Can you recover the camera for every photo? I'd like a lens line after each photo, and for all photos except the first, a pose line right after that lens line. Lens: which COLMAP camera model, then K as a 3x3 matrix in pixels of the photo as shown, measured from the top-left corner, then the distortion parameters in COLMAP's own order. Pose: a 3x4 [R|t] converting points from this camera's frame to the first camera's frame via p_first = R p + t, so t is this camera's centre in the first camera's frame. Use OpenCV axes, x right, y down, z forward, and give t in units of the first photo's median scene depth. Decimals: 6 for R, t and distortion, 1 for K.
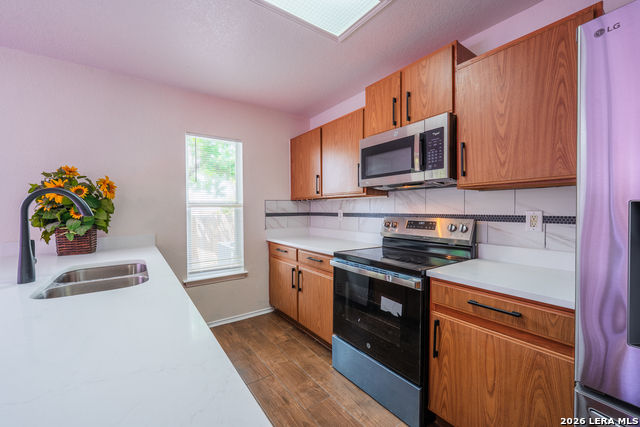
lens RADIAL K [[260.9, 0, 315.5], [0, 260.9, 213.8], [0, 0, 1]] dist [-0.000602, -0.000407]
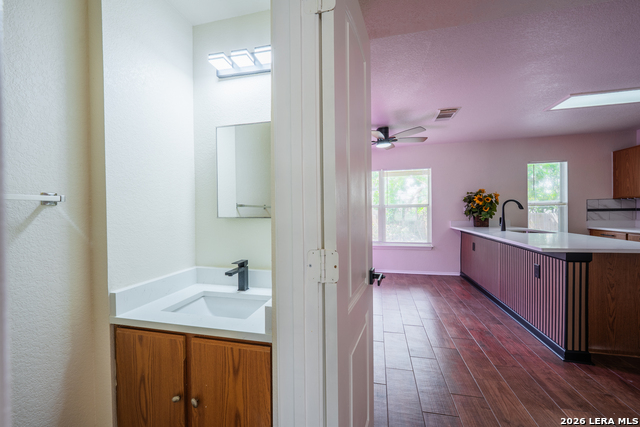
lens RADIAL K [[260.9, 0, 315.5], [0, 260.9, 213.8], [0, 0, 1]] dist [-0.000602, -0.000407]
pose [[0.657628, 0.003917, -0.753333, -0.130429], [-0.001221, 0.999991, 0.004133, 0.026491], [0.753342, -0.001798, 0.657626, -1.350498]]
